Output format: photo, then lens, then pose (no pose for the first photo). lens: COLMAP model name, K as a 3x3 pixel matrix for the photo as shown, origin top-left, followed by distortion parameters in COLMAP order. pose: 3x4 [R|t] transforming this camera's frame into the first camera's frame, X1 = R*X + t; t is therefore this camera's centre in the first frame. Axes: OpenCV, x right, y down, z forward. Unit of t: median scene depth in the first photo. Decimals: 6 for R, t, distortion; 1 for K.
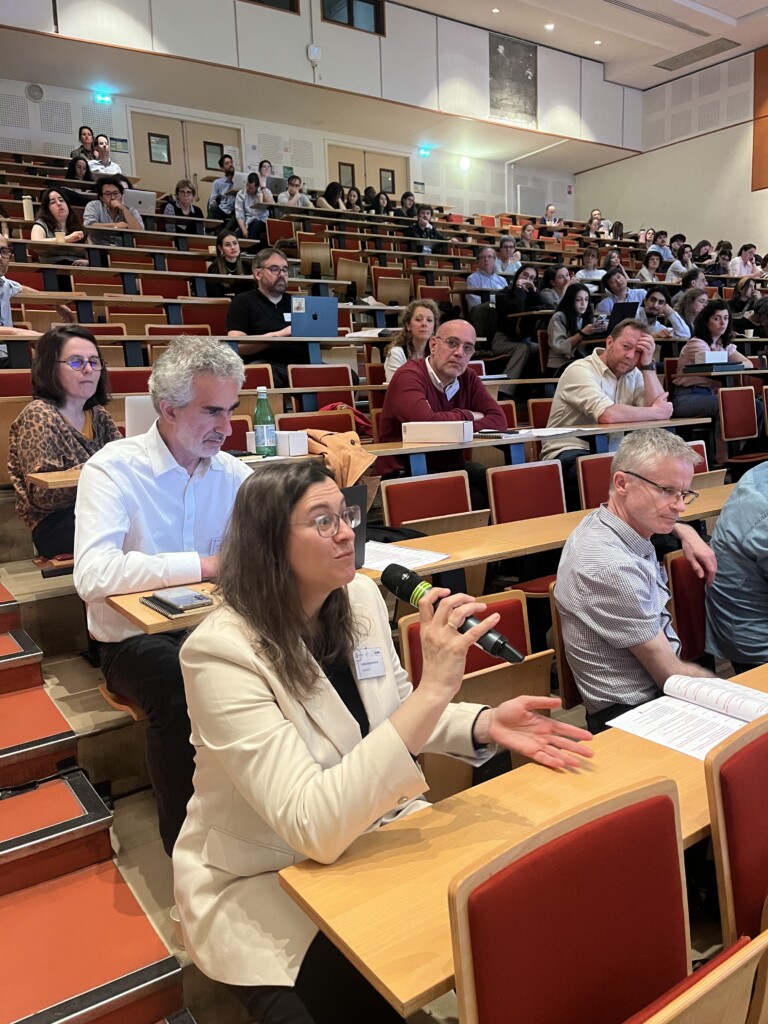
lens RADIAL K [[777.3, 0, 394.5], [0, 777.3, 525.0], [0, 0, 1]] dist [0.061517, -0.077999]
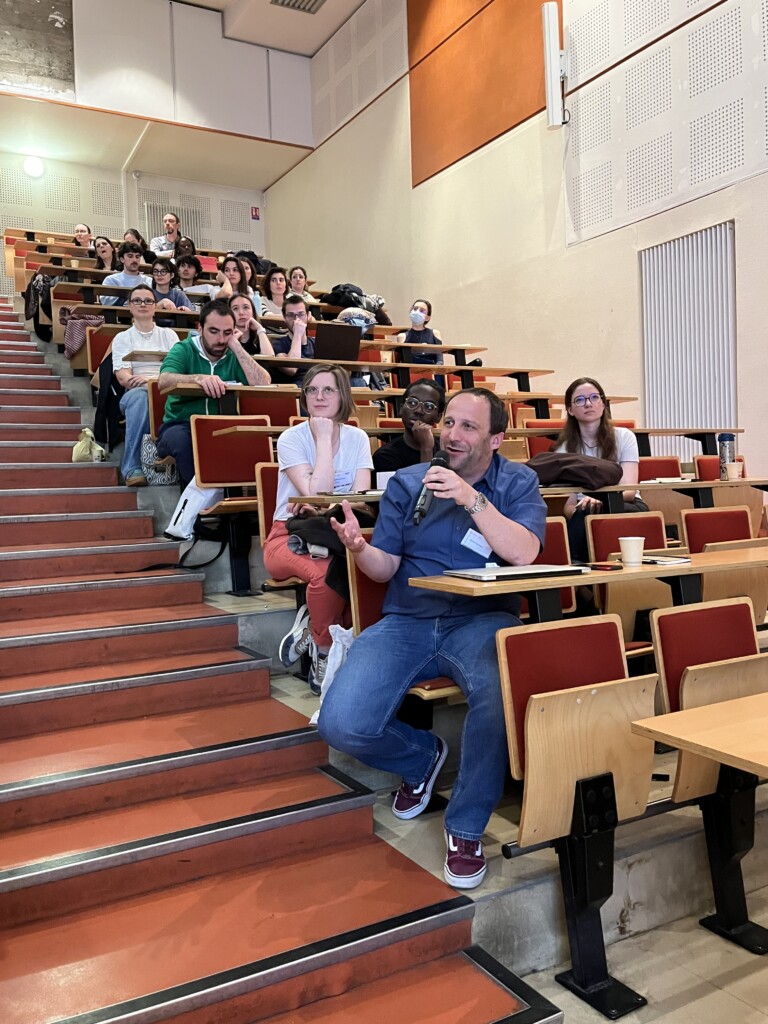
lens RADIAL K [[848.1, 0, 383.5], [0, 848.1, 515.5], [0, 0, 1]] dist [-0.001207, -0.041206]
pose [[0.995168, 0.018943, -0.096345, 0.511842], [-0.031737, 0.990601, -0.133052, -0.102048], [0.092919, 0.135467, 0.986415, 0.424626]]
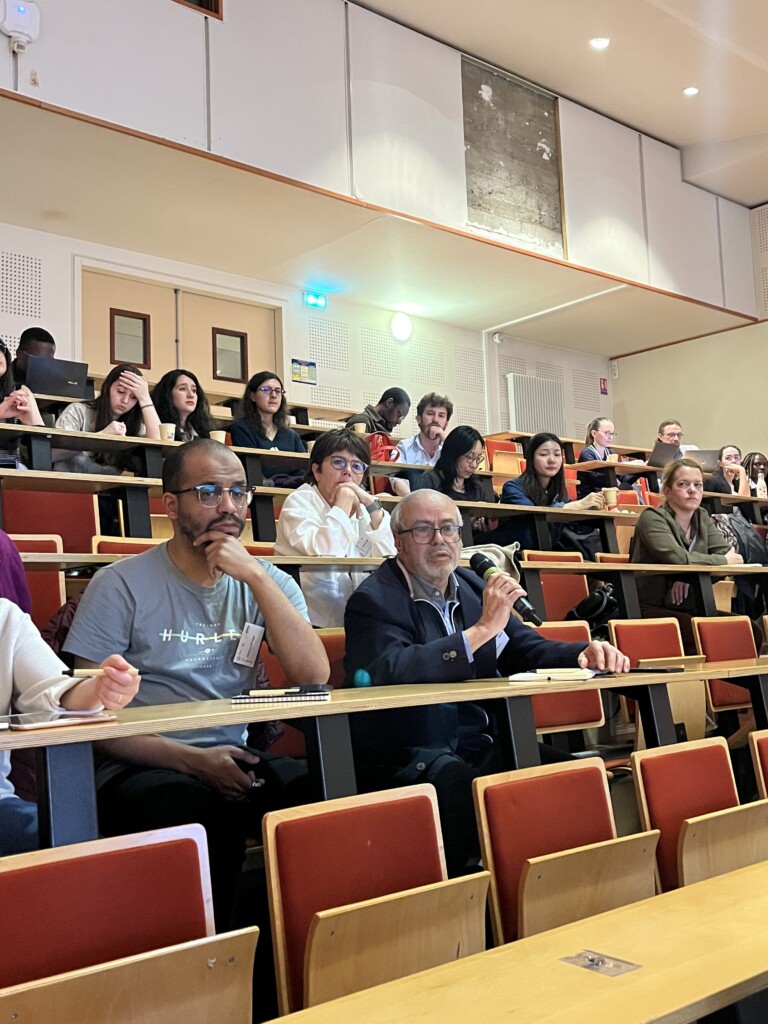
lens RADIAL K [[1090.4, 0, 387.0], [0, 1090.4, 502.6], [0, 0, 1]] dist [0.032696, 0.000000]
pose [[0.993892, 0.013643, 0.109511, 0.013169], [0.019200, 0.955819, -0.293329, -0.195050], [-0.108674, 0.293640, 0.949719, 0.473407]]
